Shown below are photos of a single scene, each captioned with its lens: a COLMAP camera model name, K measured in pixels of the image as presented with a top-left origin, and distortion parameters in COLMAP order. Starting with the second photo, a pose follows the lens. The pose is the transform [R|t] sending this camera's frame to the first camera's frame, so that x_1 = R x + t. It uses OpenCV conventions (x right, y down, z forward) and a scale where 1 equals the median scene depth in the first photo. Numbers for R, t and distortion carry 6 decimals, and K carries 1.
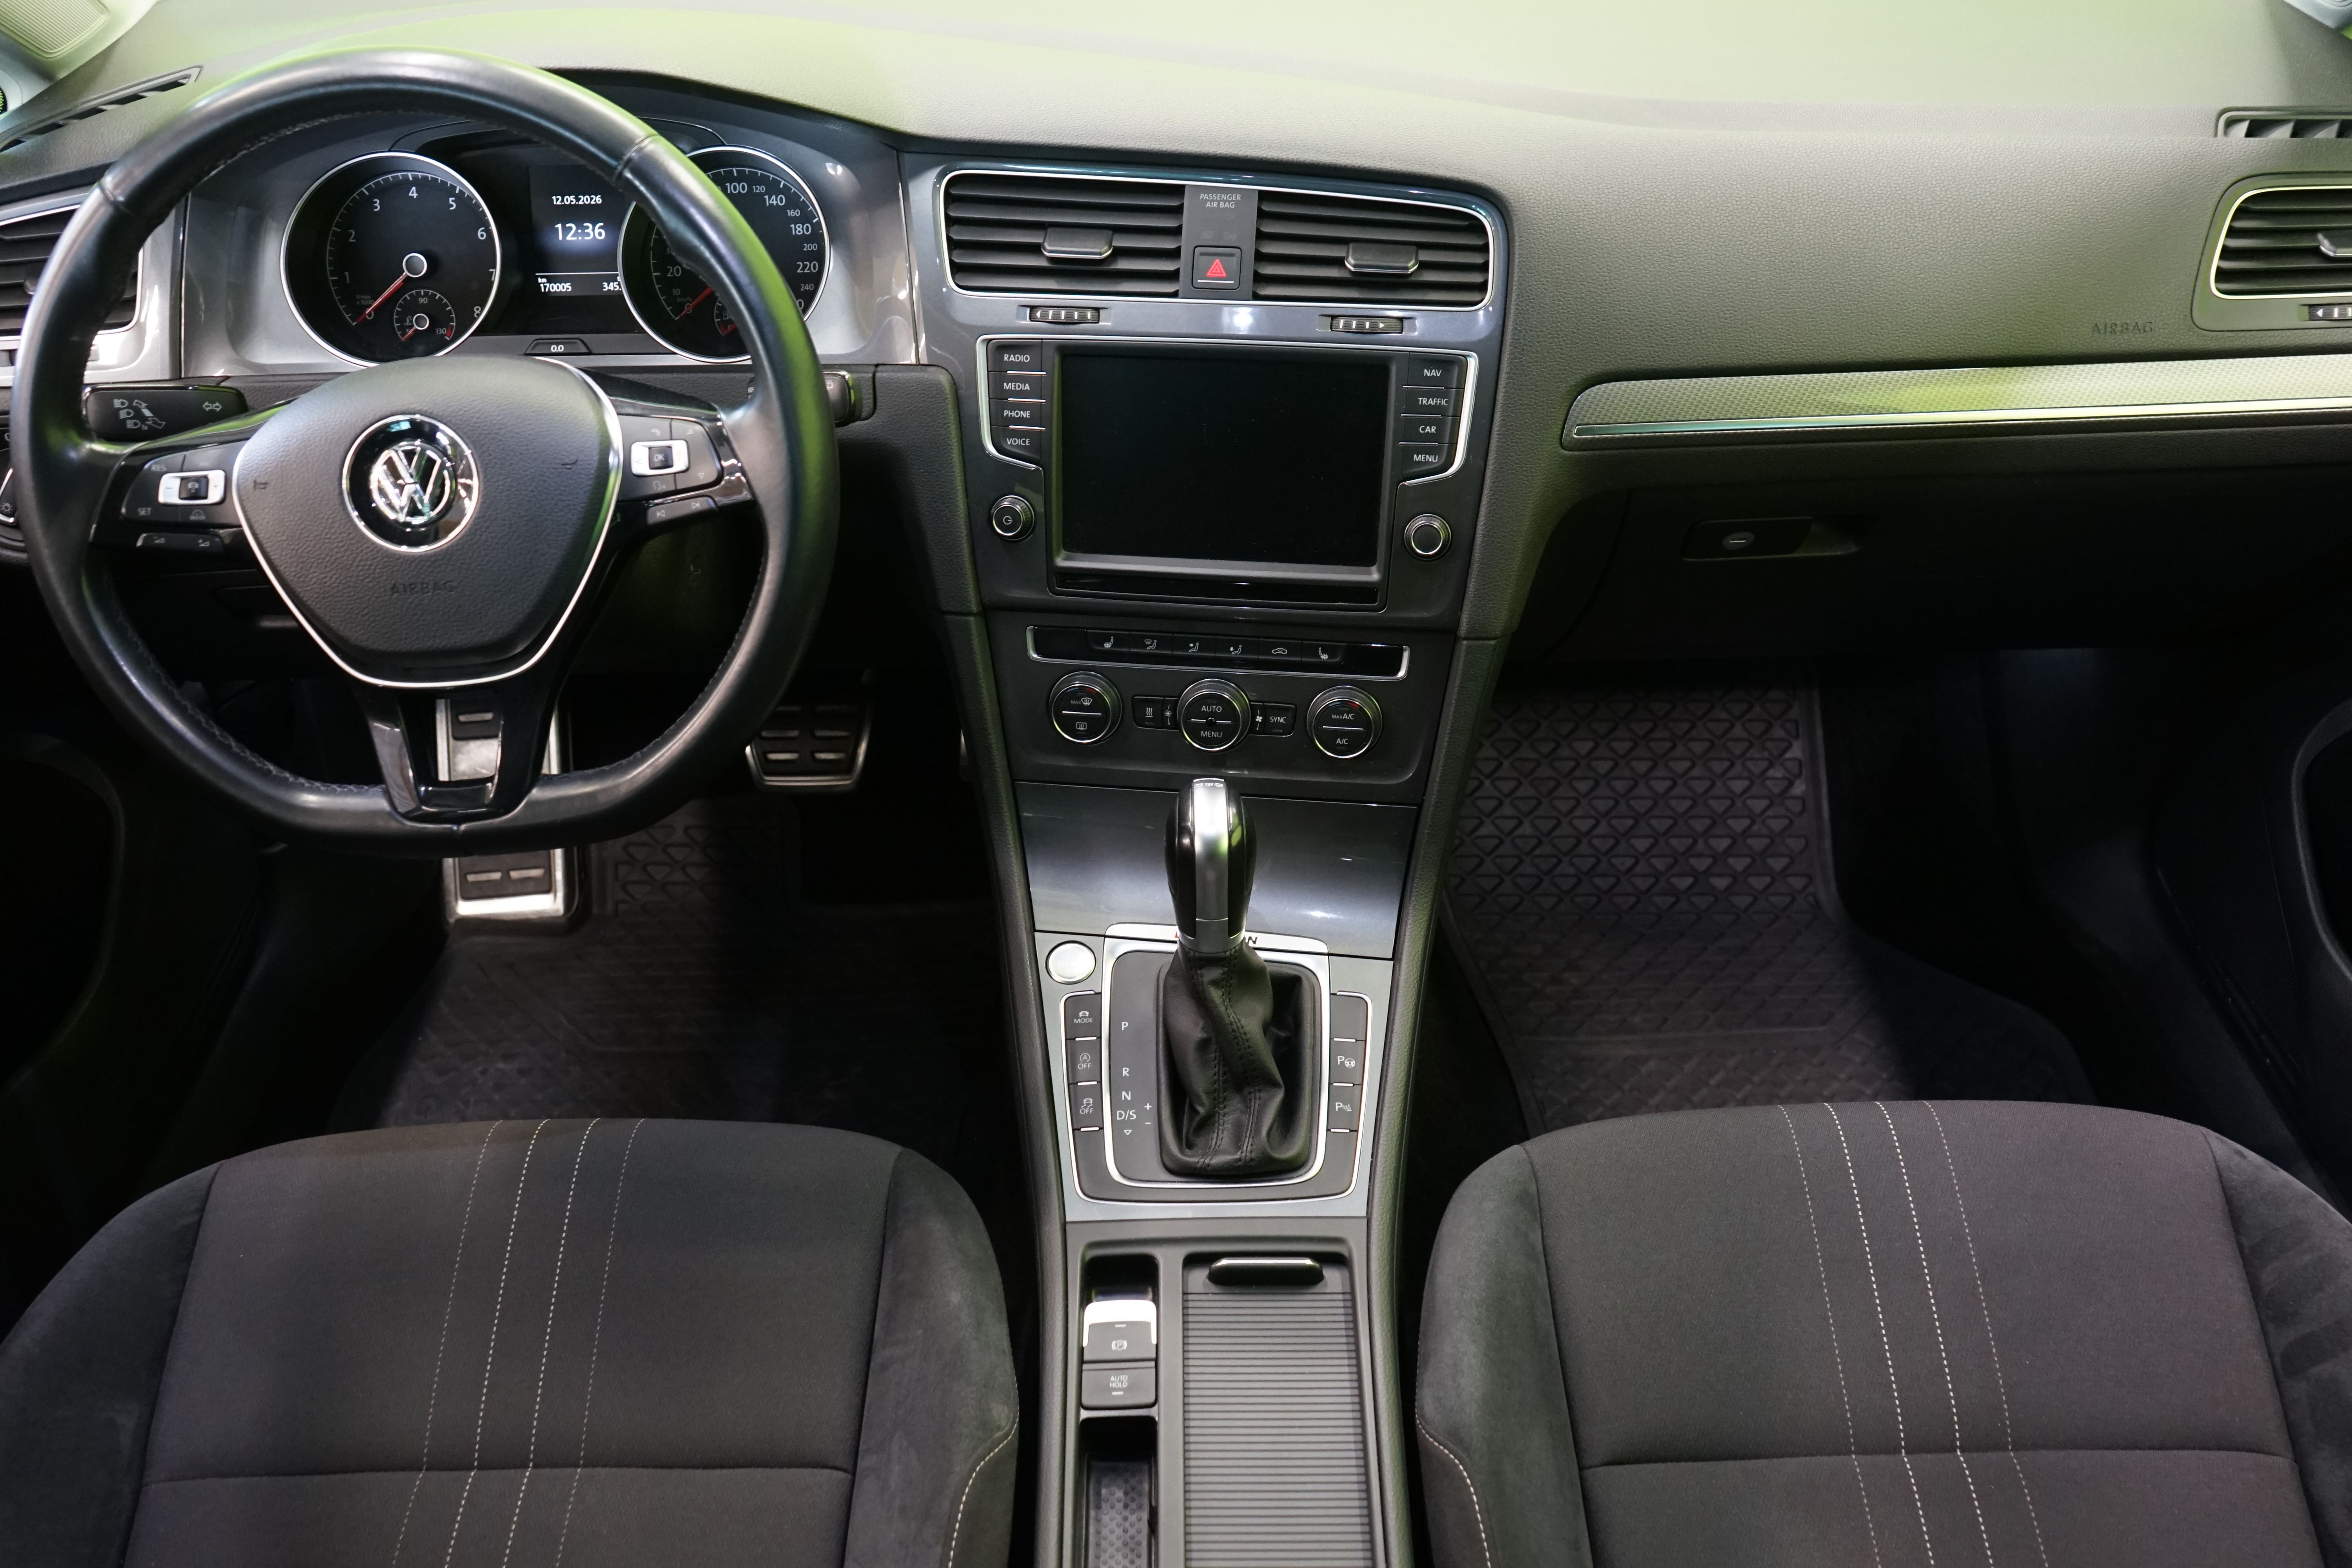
lens RADIAL K [[2016.4, 0, 1192.1], [0, 2016.4, 770.5], [0, 0, 1]] dist [-0.008079, 0.008985]
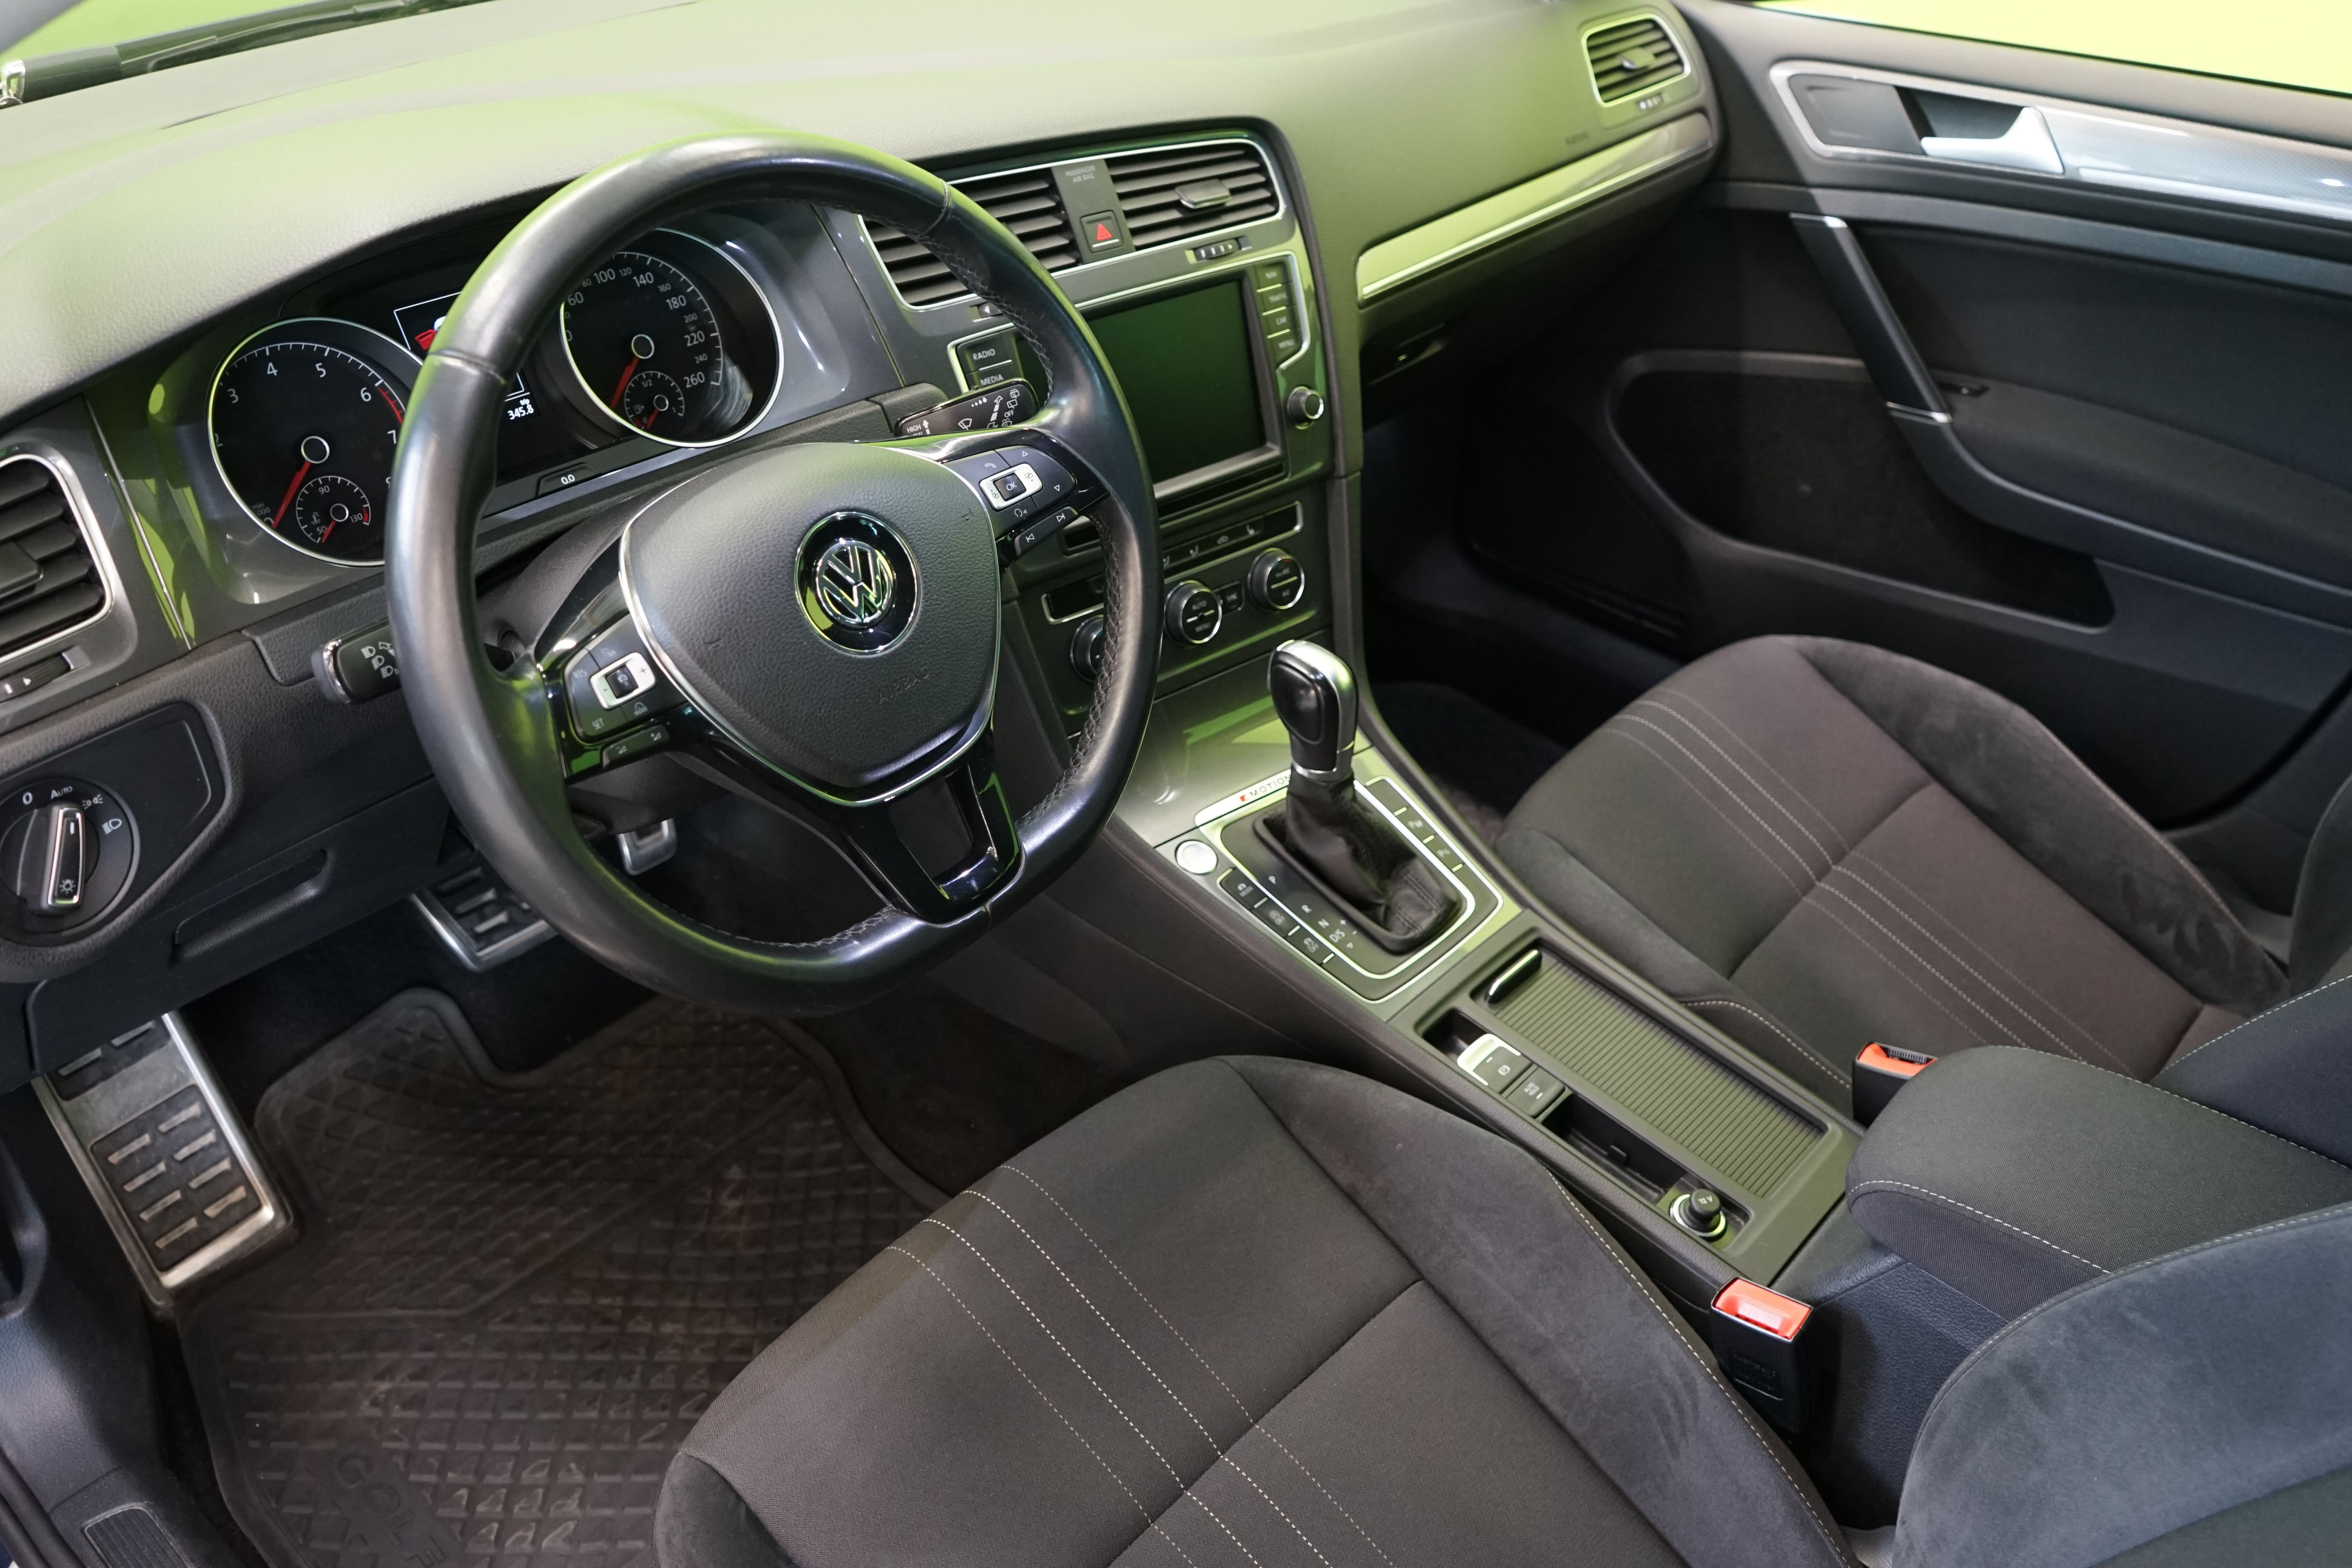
lens RADIAL K [[1930.9, 0, 1174.9], [0, 1930.9, 778.8], [0, 0, 1]] dist [-0.029212, 0.001021]
pose [[0.667063, -0.388705, 0.635560, -0.763632], [0.383092, 0.910637, 0.154859, -0.121014], [-0.638958, 0.140177, 0.756361, 0.198559]]
